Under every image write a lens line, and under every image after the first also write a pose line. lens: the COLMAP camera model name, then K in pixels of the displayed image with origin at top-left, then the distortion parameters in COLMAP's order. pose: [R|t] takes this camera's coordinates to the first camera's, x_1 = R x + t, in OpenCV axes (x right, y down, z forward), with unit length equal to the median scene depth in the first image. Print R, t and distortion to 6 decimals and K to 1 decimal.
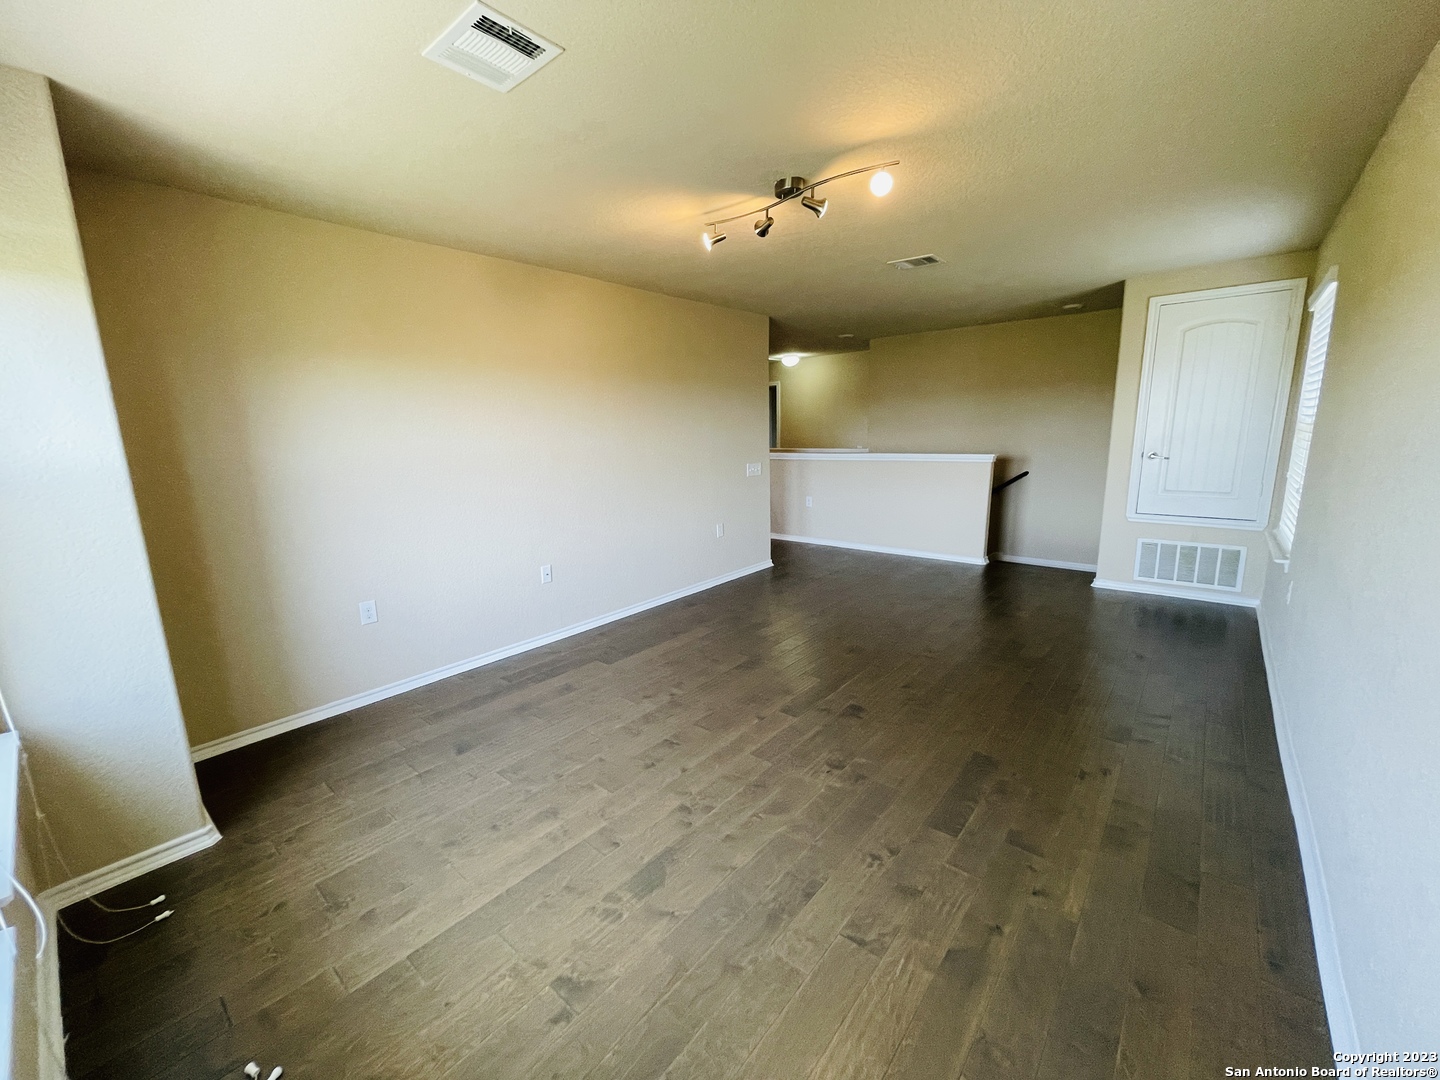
lens RADIAL K [[581.9, 0, 715.5], [0, 581.9, 538.6], [0, 0, 1]] dist [-0.000985, -0.000455]
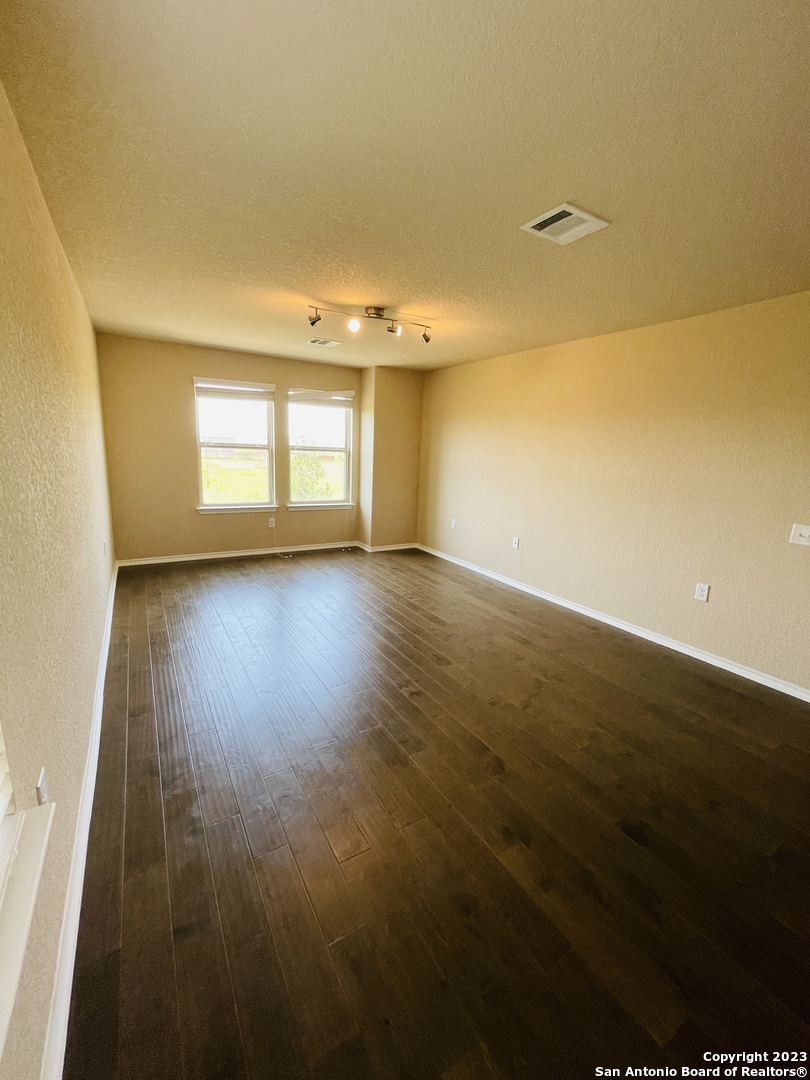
lens RADIAL K [[436.4, 0, 399.9], [0, 436.4, 536.8], [0, 0, 1]] dist [-0.000985, -0.000455]
pose [[-0.334018, 0.202292, -0.920603, 0.935260], [-0.203525, 0.938178, 0.279998, -0.230775], [0.920331, 0.280890, -0.272197, 1.049563]]
